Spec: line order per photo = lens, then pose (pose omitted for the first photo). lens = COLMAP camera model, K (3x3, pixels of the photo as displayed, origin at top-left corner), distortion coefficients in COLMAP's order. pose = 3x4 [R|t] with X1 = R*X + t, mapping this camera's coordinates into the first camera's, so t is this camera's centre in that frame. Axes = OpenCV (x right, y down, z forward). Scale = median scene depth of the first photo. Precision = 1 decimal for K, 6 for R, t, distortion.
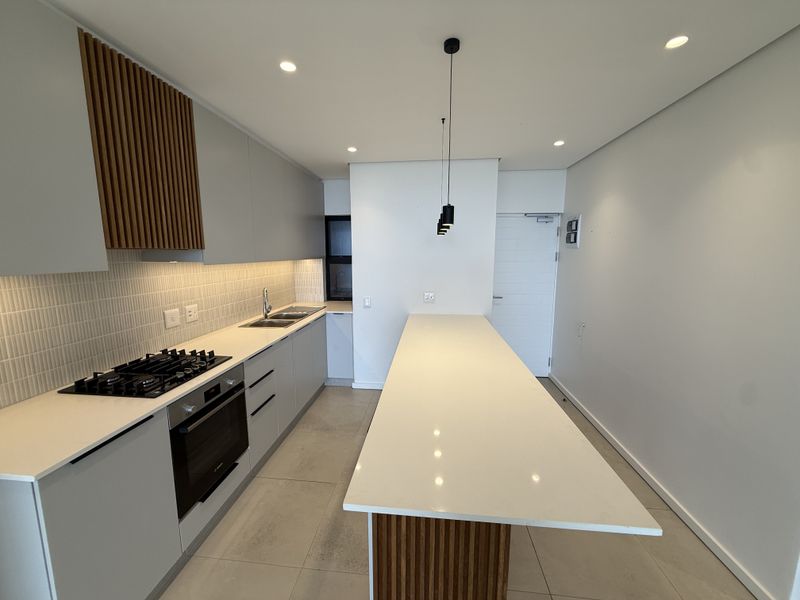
lens RADIAL K [[318.2, 0, 397.7], [0, 318.2, 299.8], [0, 0, 1]] dist [0.004176, -0.000444]
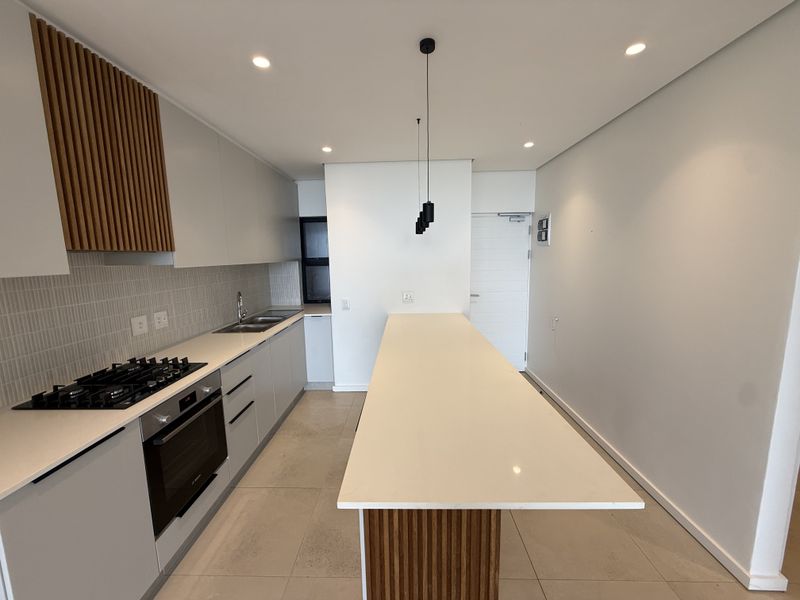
lens RADIAL K [[318.2, 0, 397.6], [0, 318.2, 299.5], [0, 0, 1]] dist [0.004176, -0.000444]
pose [[0.996778, -0.028386, 0.075016, -0.018363], [0.029018, 0.999552, -0.007346, 0.012693], [-0.074774, 0.009499, 0.997155, 0.000425]]
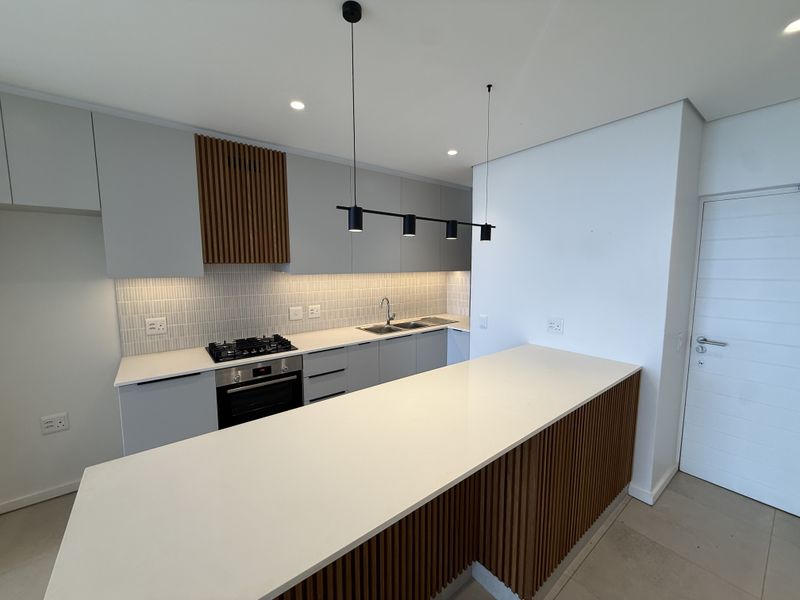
lens RADIAL K [[318.2, 0, 392.4], [0, 318.2, 300.6], [0, 0, 1]] dist [0.004176, -0.000444]
pose [[0.691889, 0.077584, -0.717823, 0.667401], [-0.100871, 0.994846, 0.010299, -0.063158], [0.714922, 0.065282, 0.696150, 0.419601]]
